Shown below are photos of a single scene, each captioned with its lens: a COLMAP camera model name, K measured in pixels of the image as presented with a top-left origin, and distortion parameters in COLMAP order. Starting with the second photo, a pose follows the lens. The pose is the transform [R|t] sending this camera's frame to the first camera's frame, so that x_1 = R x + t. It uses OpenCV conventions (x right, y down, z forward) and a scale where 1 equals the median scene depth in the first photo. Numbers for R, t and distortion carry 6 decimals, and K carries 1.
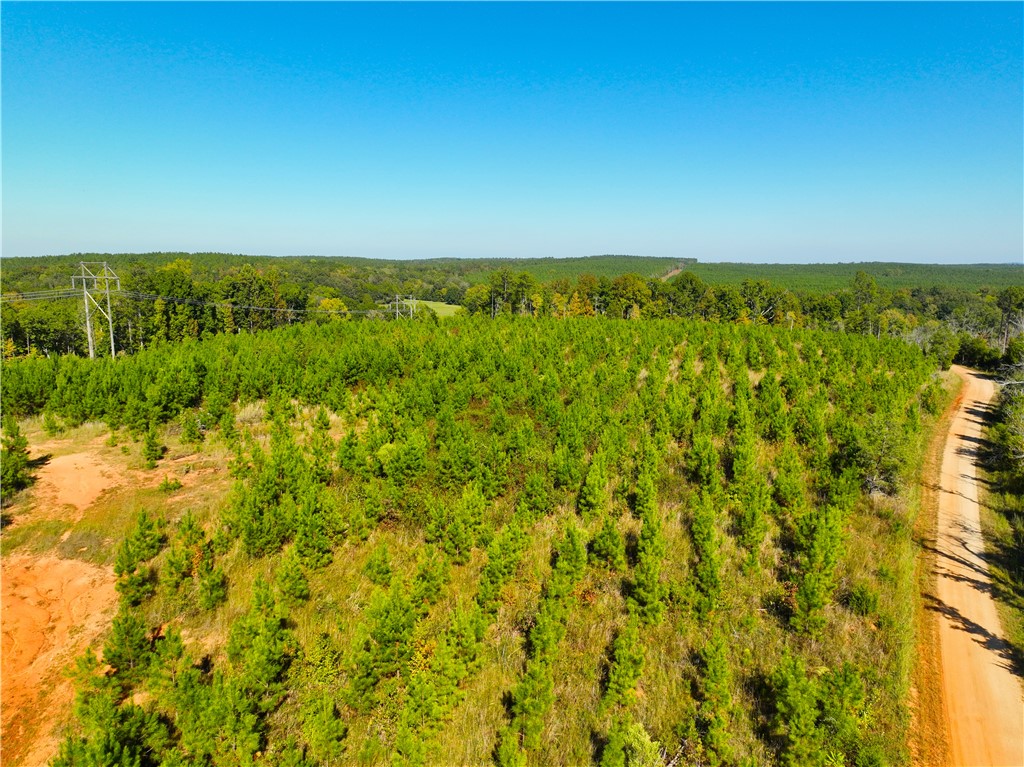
lens RADIAL K [[740.0, 0, 518.4], [0, 740.0, 383.2], [0, 0, 1]] dist [-0.001942, 0.021151]
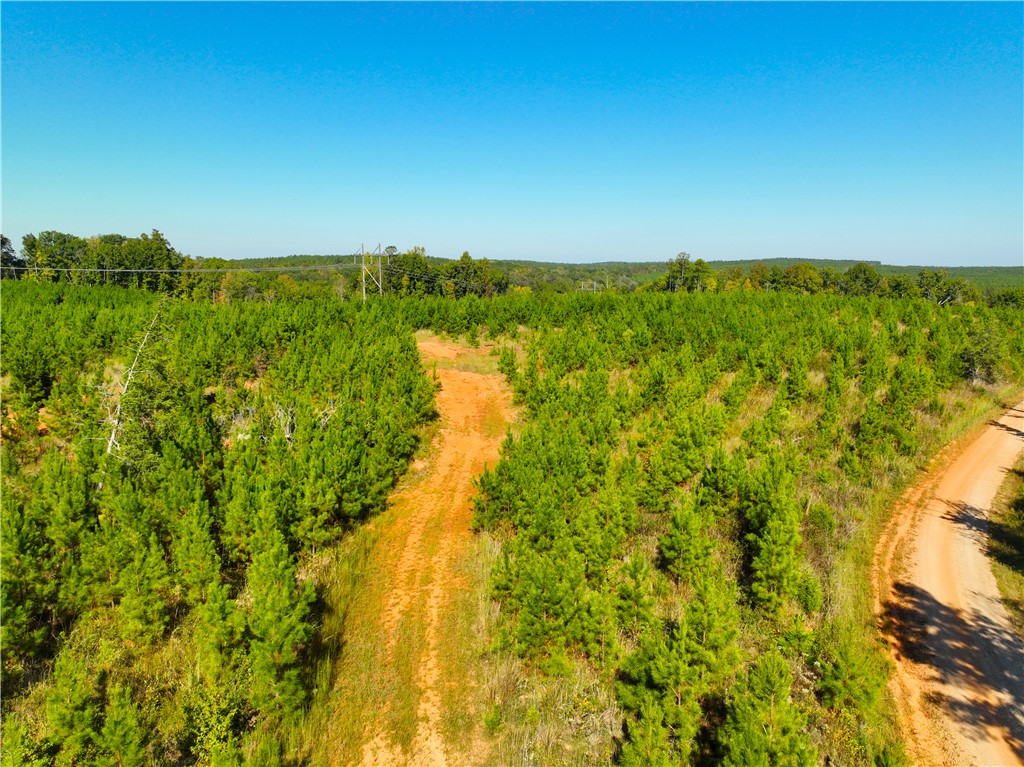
lens RADIAL K [[740.0, 0, 518.4], [0, 740.0, 383.2], [0, 0, 1]] dist [-0.001942, 0.021151]
pose [[0.976277, 0.033533, -0.213911, -0.013087], [-0.035126, 0.999376, -0.003651, 0.043045], [0.213655, 0.011078, 0.976846, -0.122922]]
